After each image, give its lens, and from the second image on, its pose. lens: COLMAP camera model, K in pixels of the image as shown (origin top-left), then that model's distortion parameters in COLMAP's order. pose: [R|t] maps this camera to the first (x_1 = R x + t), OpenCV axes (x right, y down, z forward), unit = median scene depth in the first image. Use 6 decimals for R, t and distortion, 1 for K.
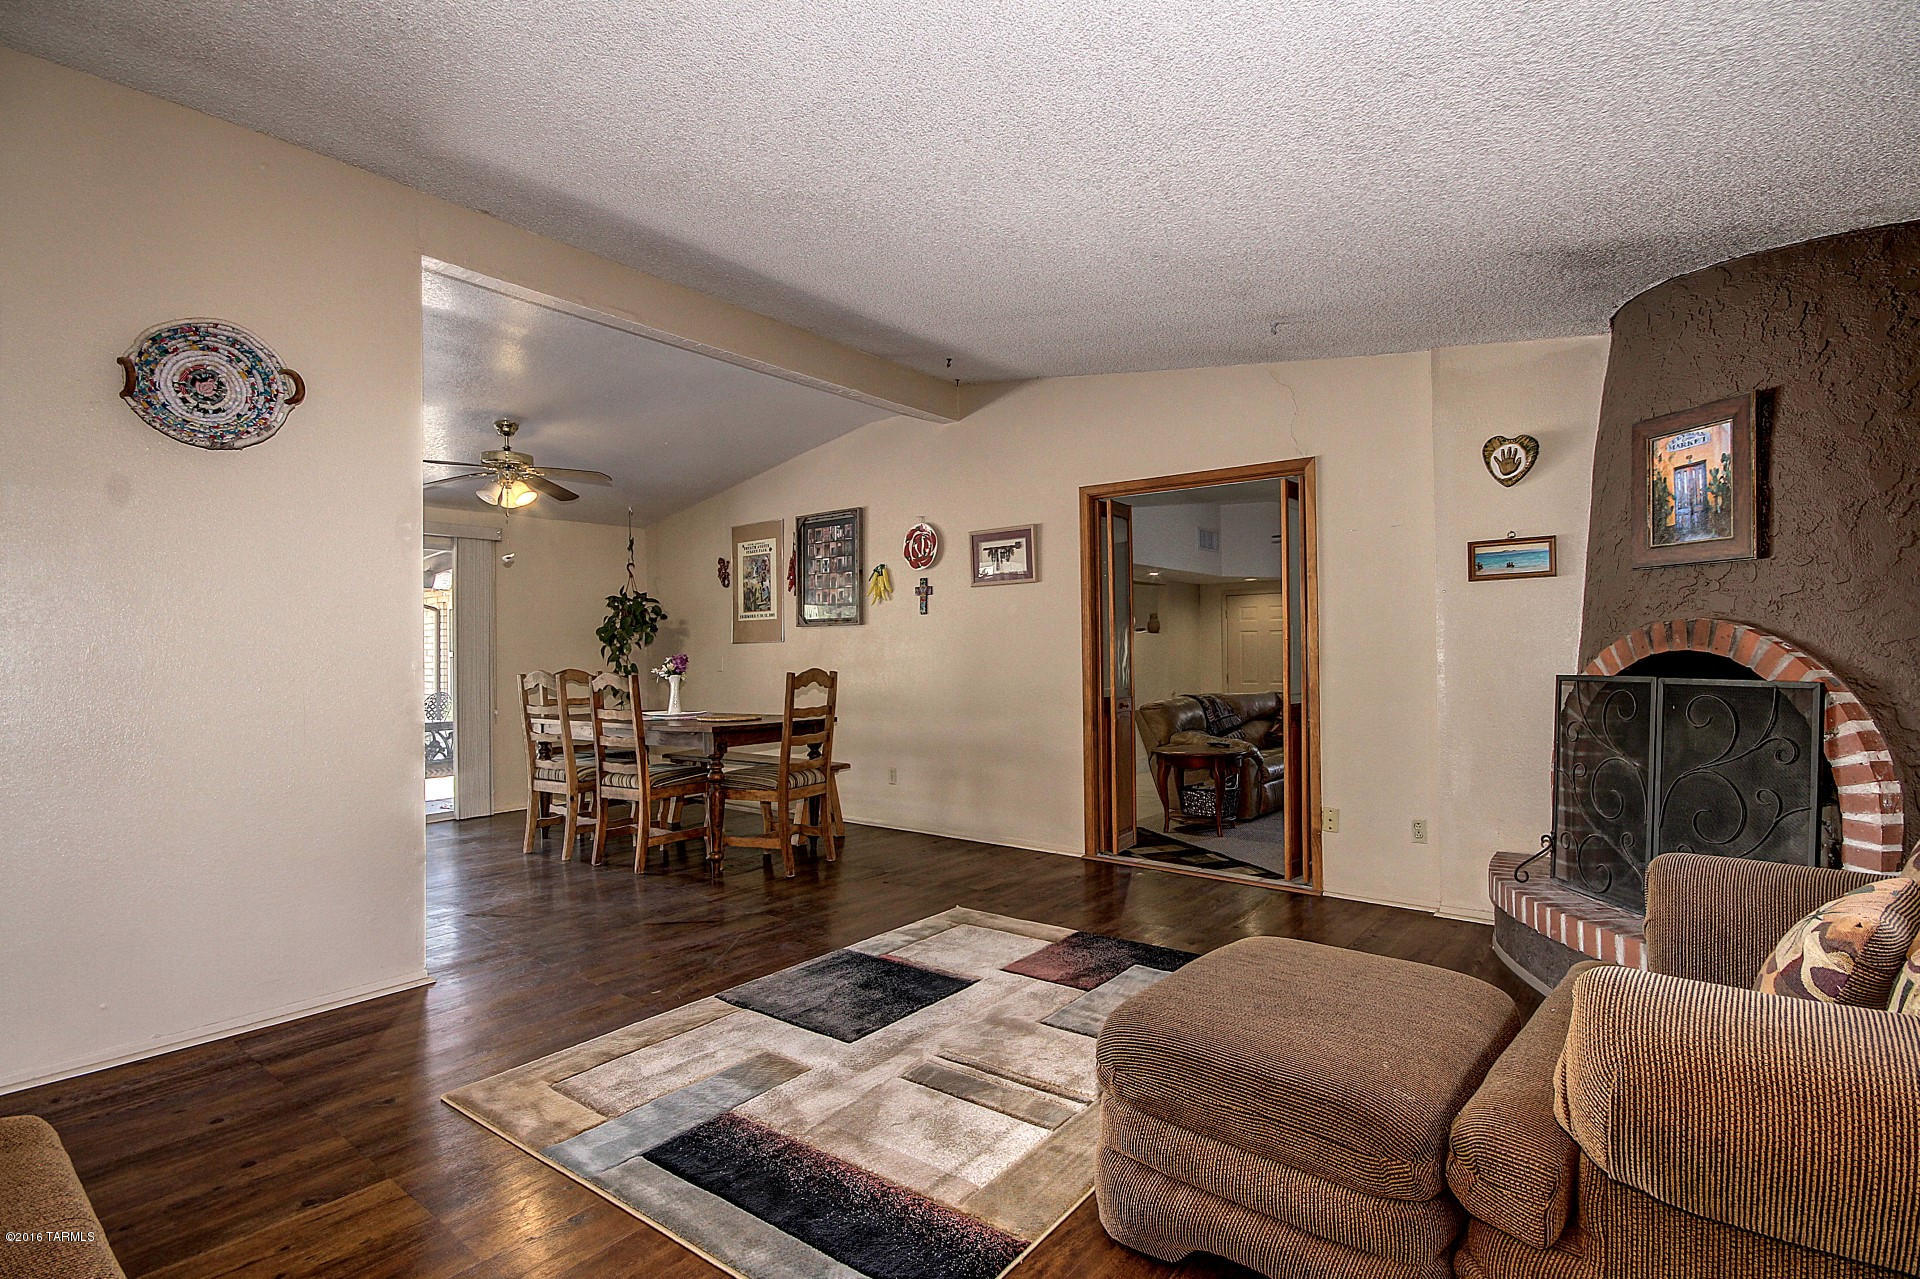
lens RADIAL K [[918.6, 0, 976.8], [0, 918.6, 640.4], [0, 0, 1]] dist [-0.002174, -0.000178]
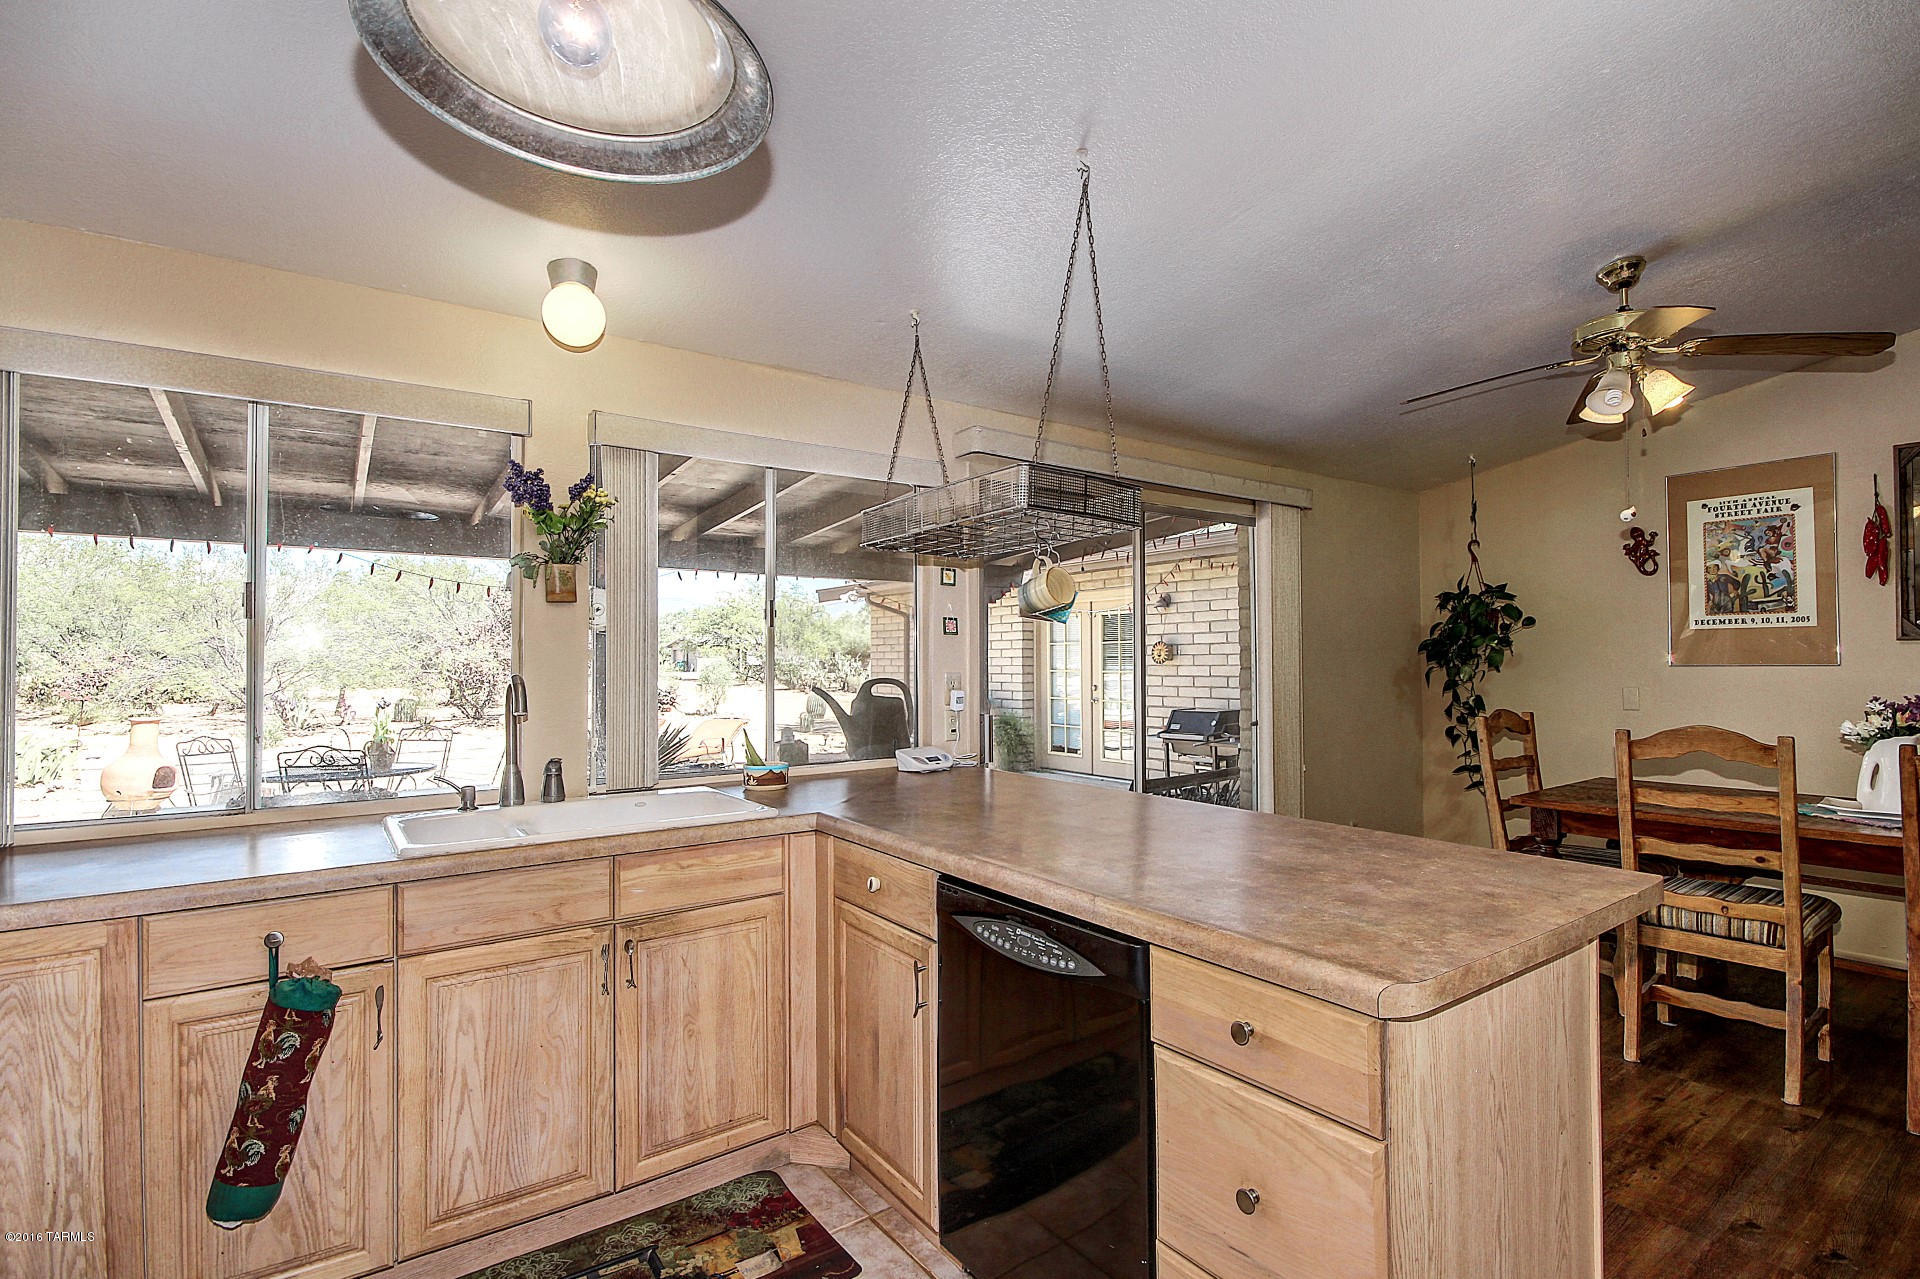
lens RADIAL K [[918.6, 0, 970.5], [0, 918.6, 640.3], [0, 0, 1]] dist [-0.002174, -0.000178]
pose [[0.960226, -0.000389, -0.279224, -0.769017], [-0.000588, 0.999994, -0.003416, -0.015717], [0.279223, 0.003445, 0.960220, 0.392893]]
